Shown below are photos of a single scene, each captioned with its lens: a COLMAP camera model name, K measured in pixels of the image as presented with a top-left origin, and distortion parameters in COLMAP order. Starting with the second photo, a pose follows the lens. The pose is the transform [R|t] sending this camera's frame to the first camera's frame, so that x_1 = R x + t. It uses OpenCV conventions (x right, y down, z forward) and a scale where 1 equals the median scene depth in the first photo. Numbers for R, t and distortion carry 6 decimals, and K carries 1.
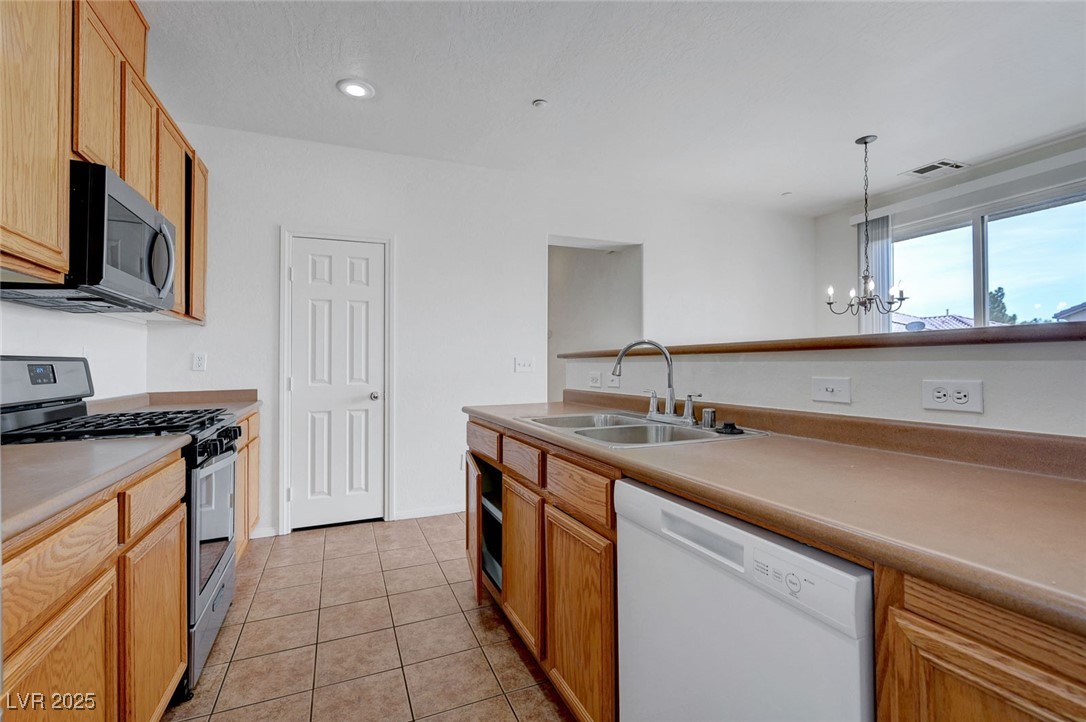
lens RADIAL K [[483.7, 0, 537.4], [0, 483.7, 356.1], [0, 0, 1]] dist [-0.000415, 0.001547]
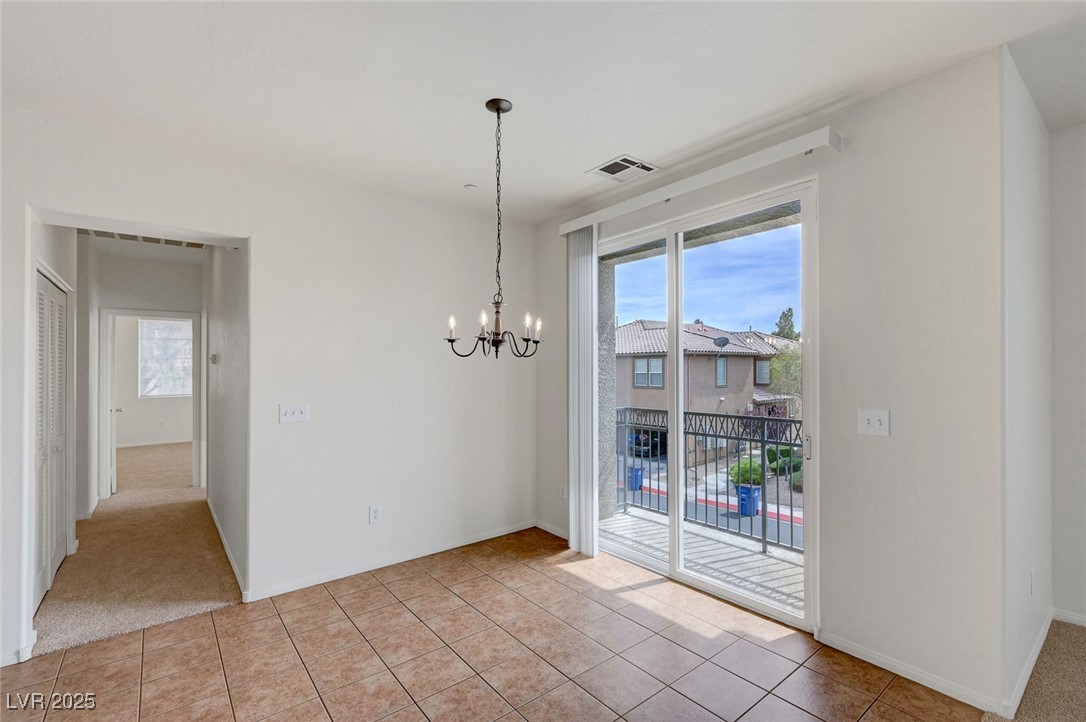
lens RADIAL K [[483.7, 0, 538.3], [0, 483.7, 372.2], [0, 0, 1]] dist [-0.000415, 0.001547]
pose [[0.961096, -0.001174, 0.276212, 0.715672], [-0.004454, 0.999795, 0.019745, -0.104289], [-0.276179, -0.020207, 0.960894, 0.413441]]
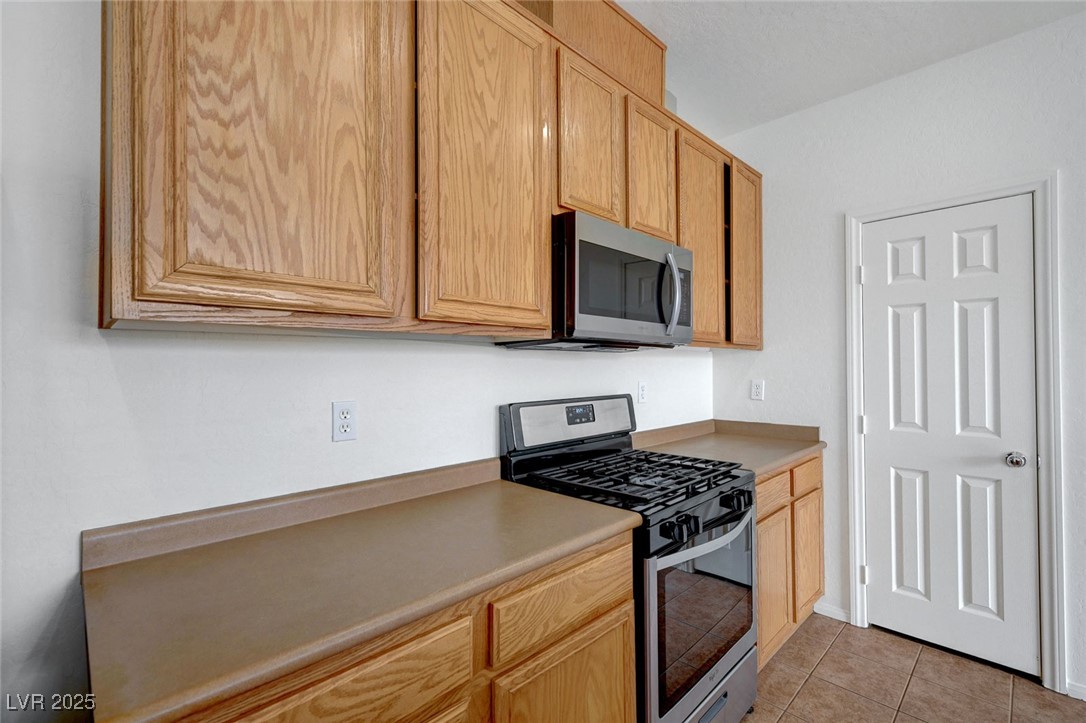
lens RADIAL K [[483.7, 0, 546.6], [0, 483.7, 357.3], [0, 0, 1]] dist [-0.000415, 0.001547]
pose [[0.387415, -0.009930, -0.921852, -0.024106], [0.015410, 0.999872, -0.004294, -0.062480], [0.921777, -0.012542, 0.387519, 0.353436]]
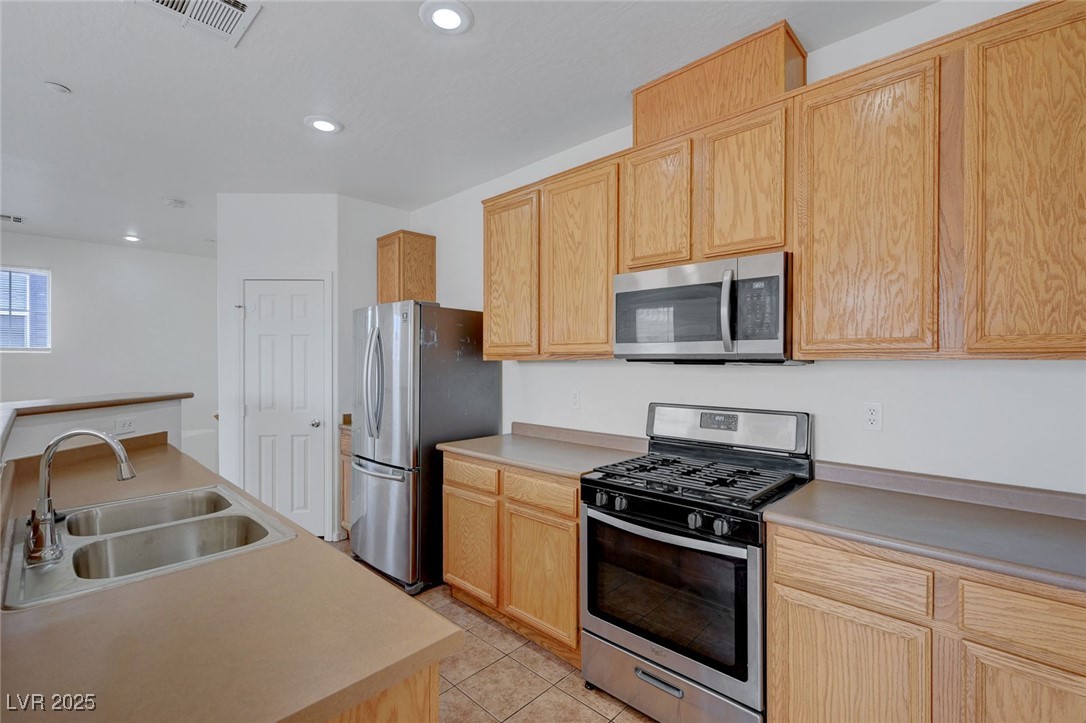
lens RADIAL K [[483.7, 0, 551.8], [0, 483.7, 362.8], [0, 0, 1]] dist [-0.000415, 0.001547]
pose [[-0.908107, 0.003596, -0.418723, -0.077625], [0.009024, 0.999899, -0.010984, -0.073470], [0.418641, -0.013753, -0.908047, 1.364078]]
